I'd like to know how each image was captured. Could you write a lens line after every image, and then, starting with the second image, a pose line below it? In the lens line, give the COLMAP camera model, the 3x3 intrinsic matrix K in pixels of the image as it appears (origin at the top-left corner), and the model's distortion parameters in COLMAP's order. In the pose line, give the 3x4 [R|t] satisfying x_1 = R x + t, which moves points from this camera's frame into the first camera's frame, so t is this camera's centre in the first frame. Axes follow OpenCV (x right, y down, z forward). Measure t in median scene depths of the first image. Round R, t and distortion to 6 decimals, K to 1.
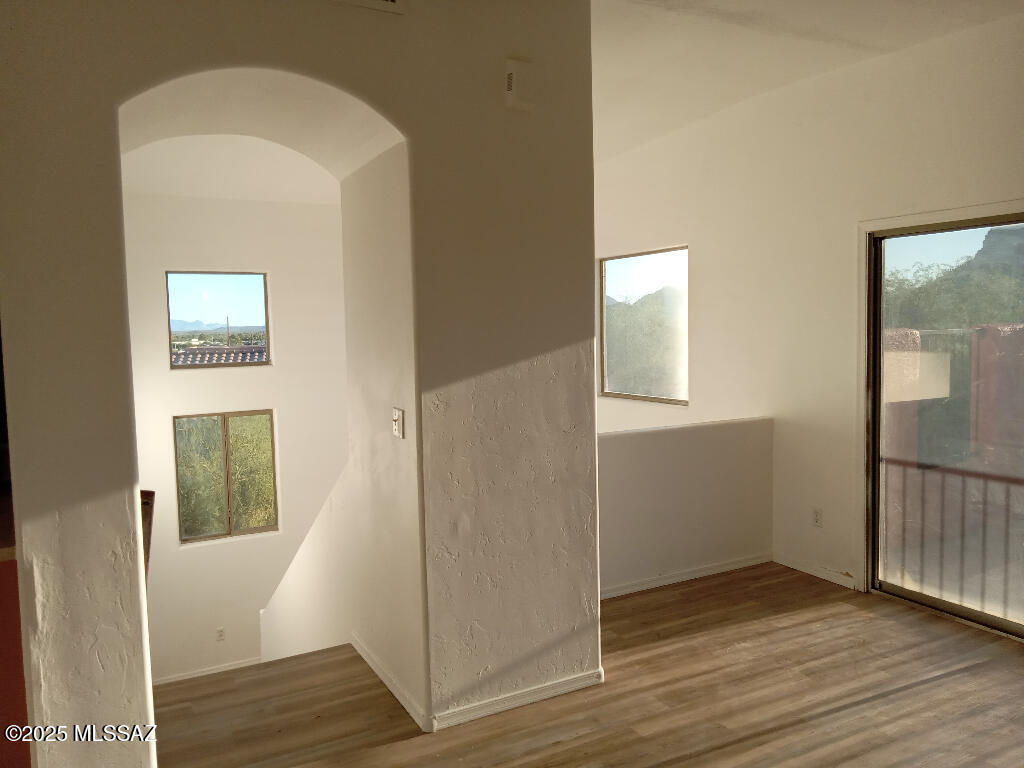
lens RADIAL K [[790.5, 0, 519.5], [0, 790.5, 393.0], [0, 0, 1]] dist [0.010378, 0.007292]
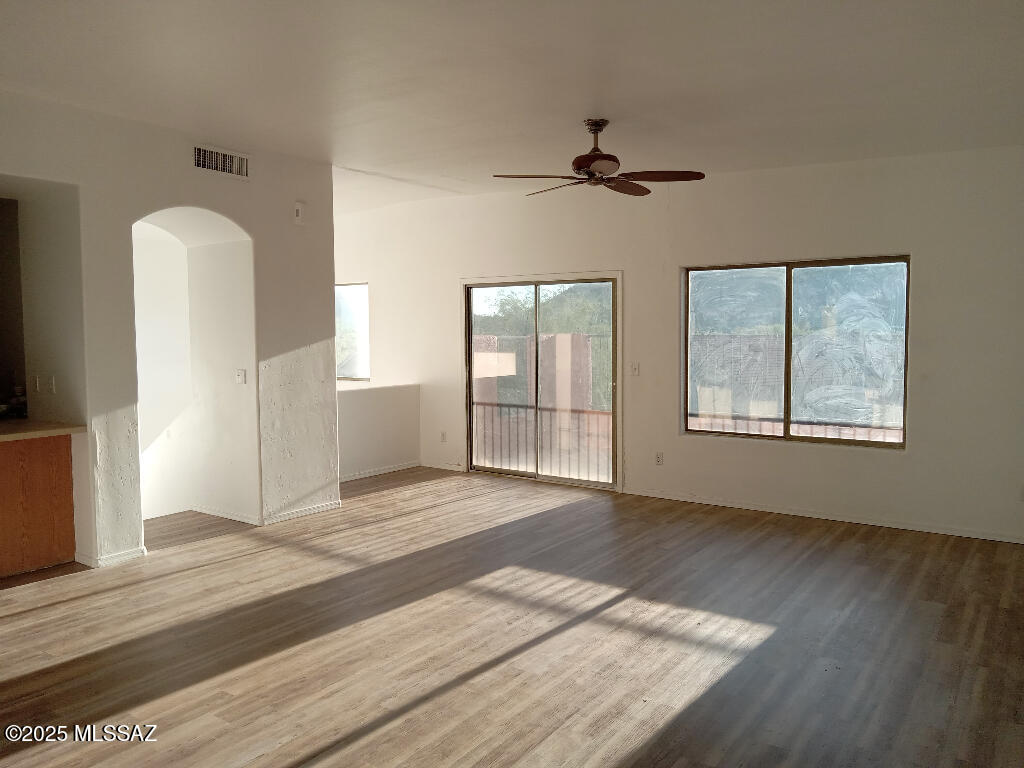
lens RADIAL K [[790.5, 0, 517.7], [0, 790.5, 384.5], [0, 0, 1]] dist [0.010378, 0.007292]
pose [[0.901979, -0.014687, 0.431530, -0.291246], [0.027971, 0.999310, -0.024455, 0.094664], [-0.430873, 0.034128, 0.901767, -0.825968]]
